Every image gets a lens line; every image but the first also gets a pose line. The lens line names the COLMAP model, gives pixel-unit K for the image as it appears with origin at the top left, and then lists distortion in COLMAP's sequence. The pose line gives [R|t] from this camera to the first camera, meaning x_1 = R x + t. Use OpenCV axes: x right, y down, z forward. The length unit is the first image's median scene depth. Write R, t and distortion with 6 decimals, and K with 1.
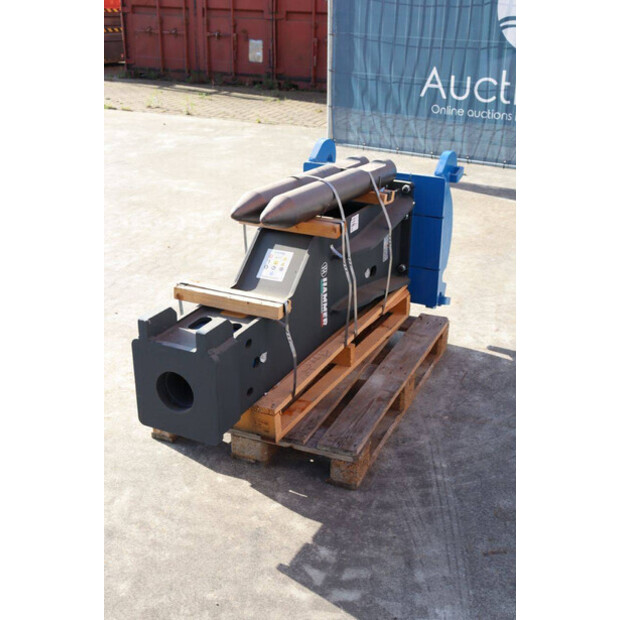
lens RADIAL K [[809.5, 0, 310.0], [0, 809.5, 310.0], [0, 0, 1]] dist [0.041872, 0.028918]
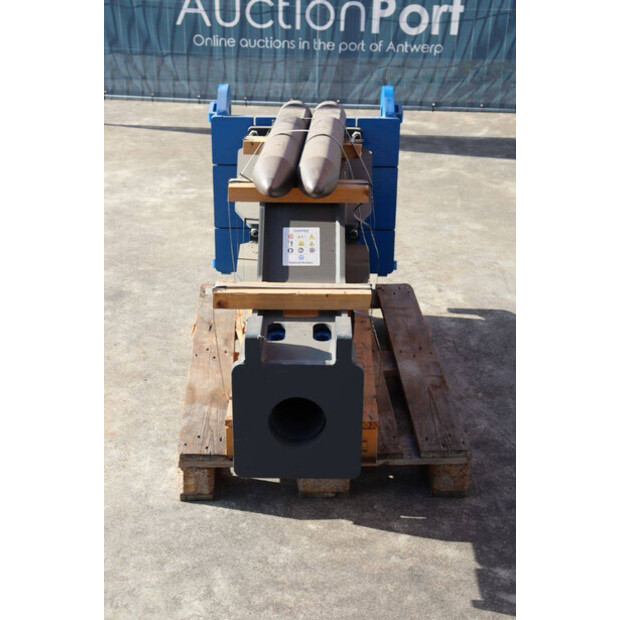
lens RADIAL K [[1011.1, 0, 310.0], [0, 1011.1, 310.0], [0, 0, 1]] dist [0.177895, 0.130439]
pose [[0.897407, -0.173970, 0.405456, -0.357880], [0.168169, 0.984479, 0.050200, -0.034199], [-0.407897, 0.023135, 0.912735, 0.078116]]
